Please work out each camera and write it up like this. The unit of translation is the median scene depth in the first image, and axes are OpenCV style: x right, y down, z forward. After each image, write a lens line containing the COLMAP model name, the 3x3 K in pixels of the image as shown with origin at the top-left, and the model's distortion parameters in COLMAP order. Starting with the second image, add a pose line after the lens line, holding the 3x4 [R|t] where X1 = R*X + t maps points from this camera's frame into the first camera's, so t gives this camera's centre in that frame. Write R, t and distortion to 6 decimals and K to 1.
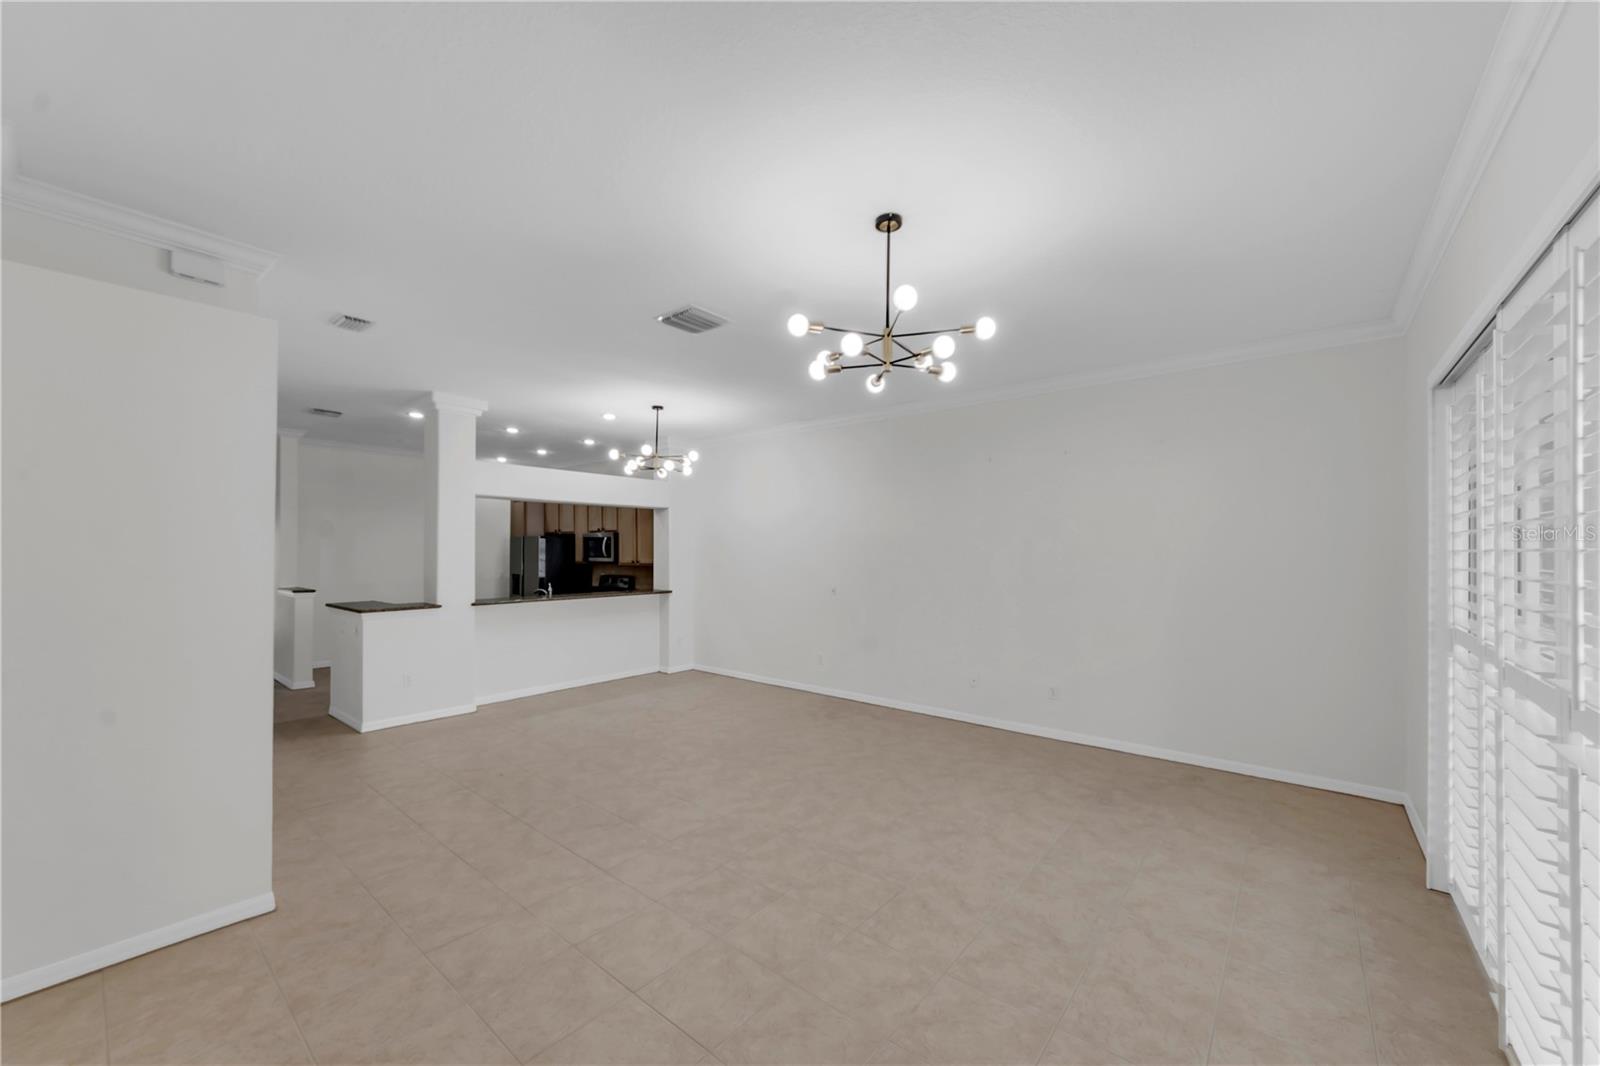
lens RADIAL K [[638.0, 0, 794.6], [0, 638.0, 543.0], [0, 0, 1]] dist [0.001825, -0.000086]
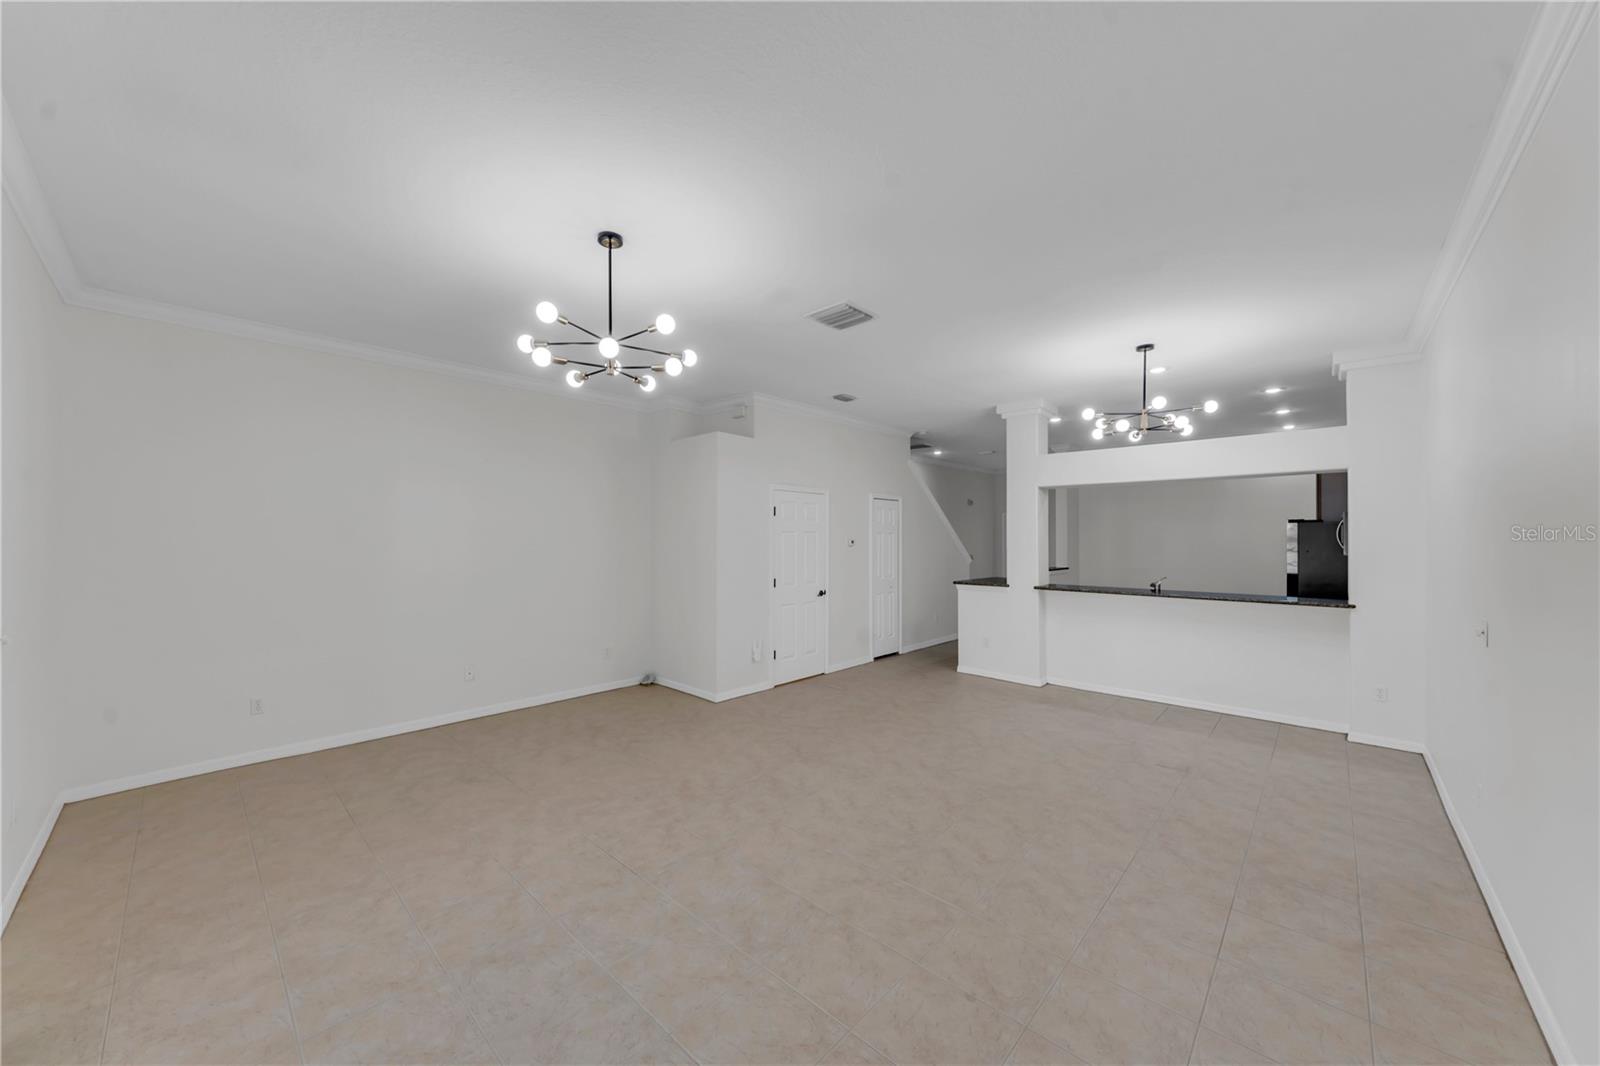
lens RADIAL K [[605.5, 0, 800.0], [0, 605.5, 533.0], [0, 0, 1]] dist [0.000699, -0.000136]
pose [[-0.100172, -0.007847, -0.994939, 0.733885], [0.008396, 0.999927, -0.008731, 0.011323], [0.994935, -0.009228, -0.100098, 0.909588]]
